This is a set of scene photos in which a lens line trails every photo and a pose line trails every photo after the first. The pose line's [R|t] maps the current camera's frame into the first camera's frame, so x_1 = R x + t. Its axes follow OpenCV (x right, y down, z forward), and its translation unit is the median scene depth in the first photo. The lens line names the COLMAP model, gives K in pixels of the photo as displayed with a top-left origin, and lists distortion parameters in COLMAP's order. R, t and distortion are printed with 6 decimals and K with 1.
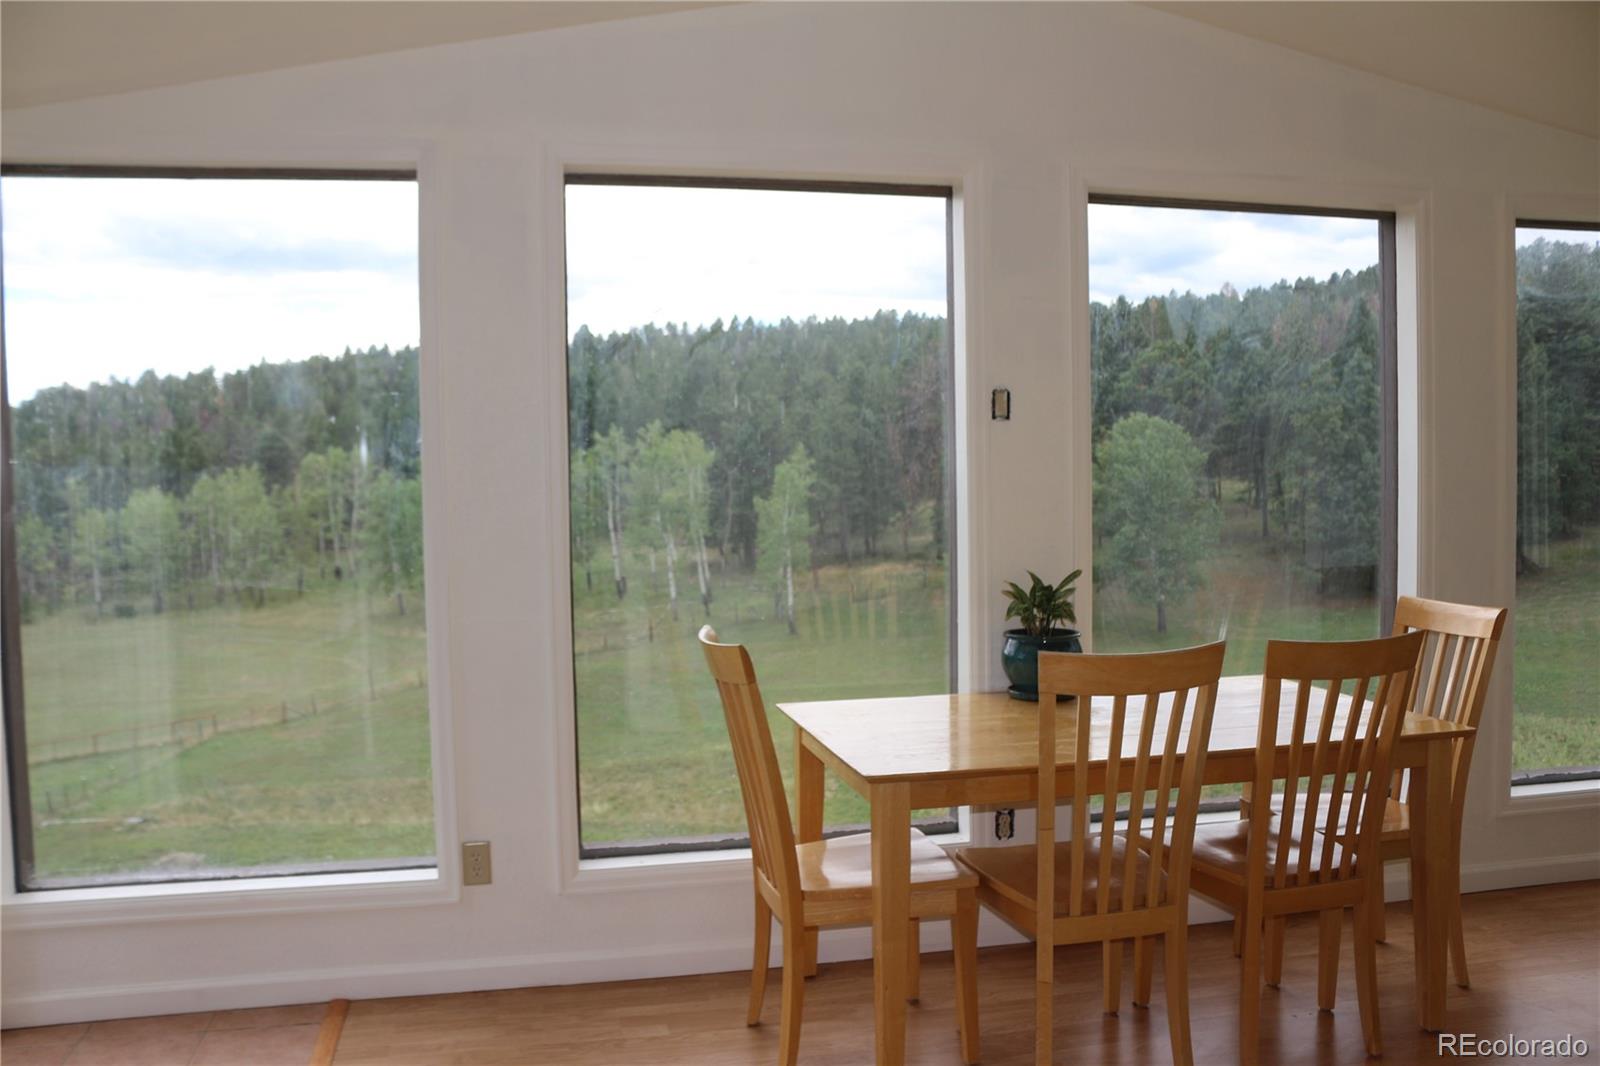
lens RADIAL K [[1305.6, 0, 800.0], [0, 1305.6, 533.0], [0, 0, 1]] dist [-0.134217, -0.001670]
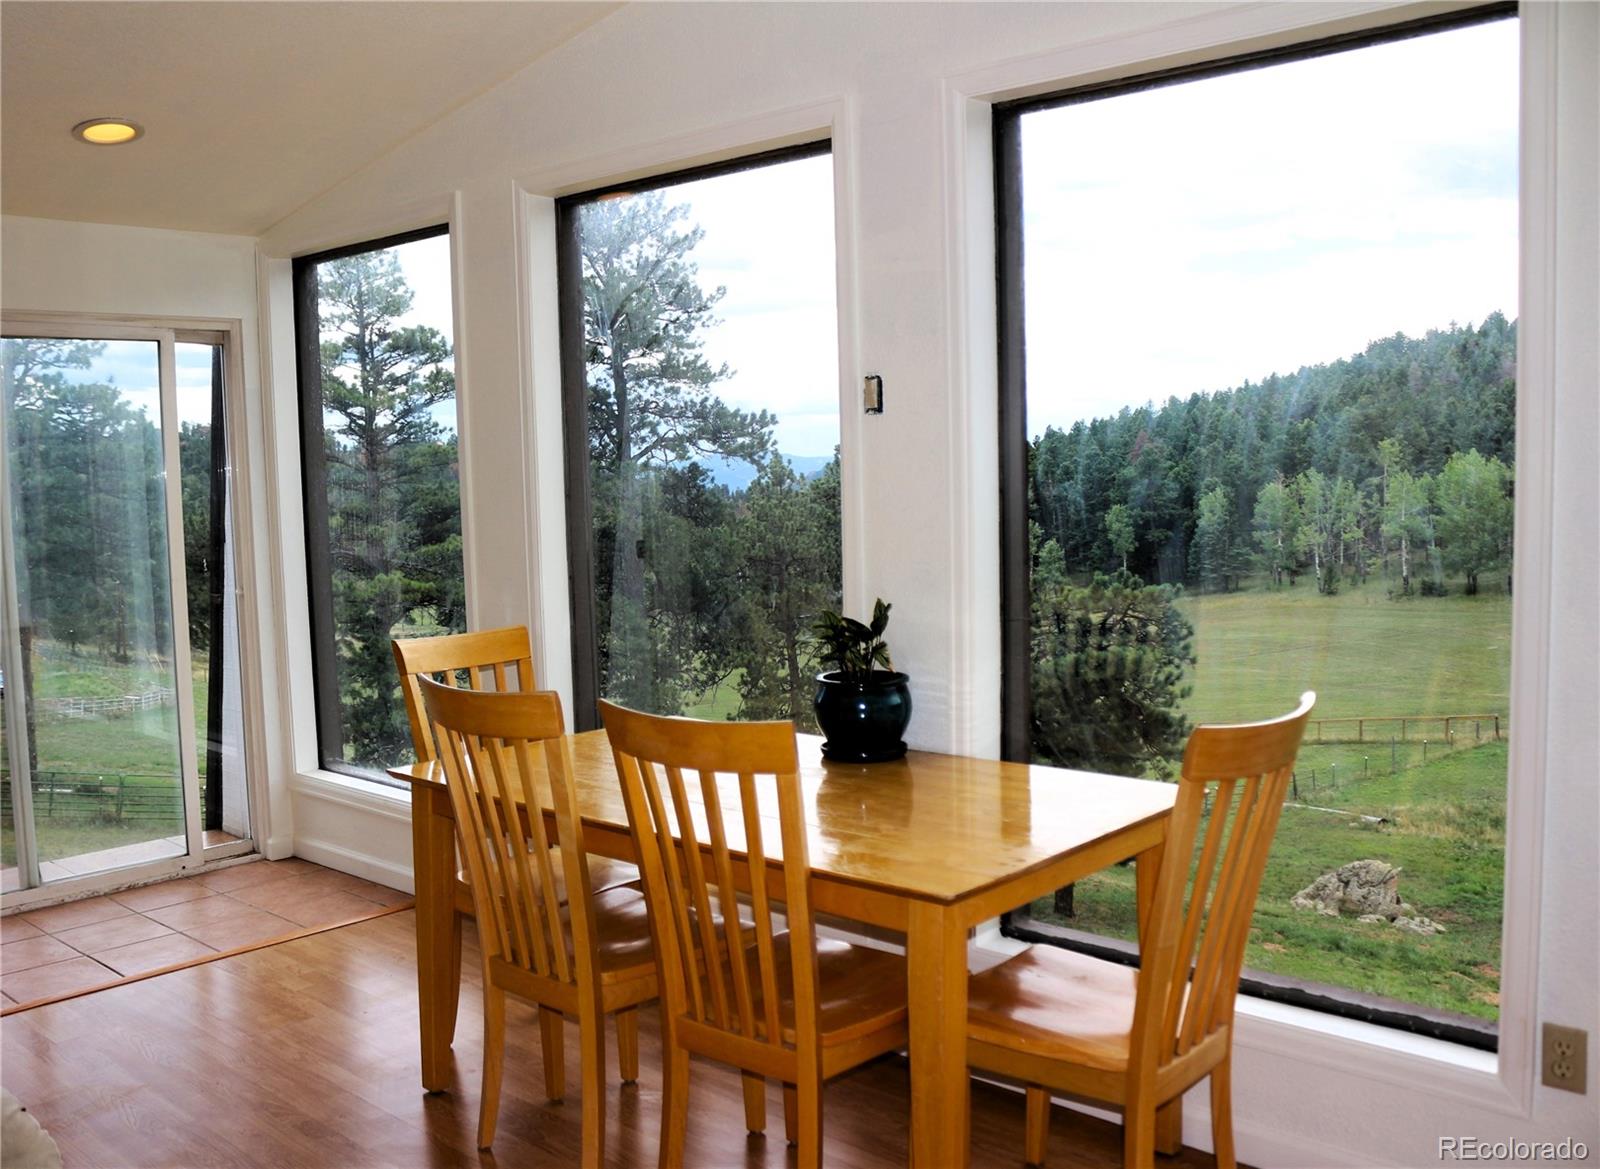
lens RADIAL K [[1487.7, 0, 800.0], [0, 1487.7, 584.5], [0, 0, 1]] dist [-0.000721, 0.000887]
pose [[0.537495, 0.068222, -0.840503, 0.133617], [-0.018882, 0.997446, 0.068886, -0.006110], [0.843056, -0.021155, 0.537410, 0.064816]]
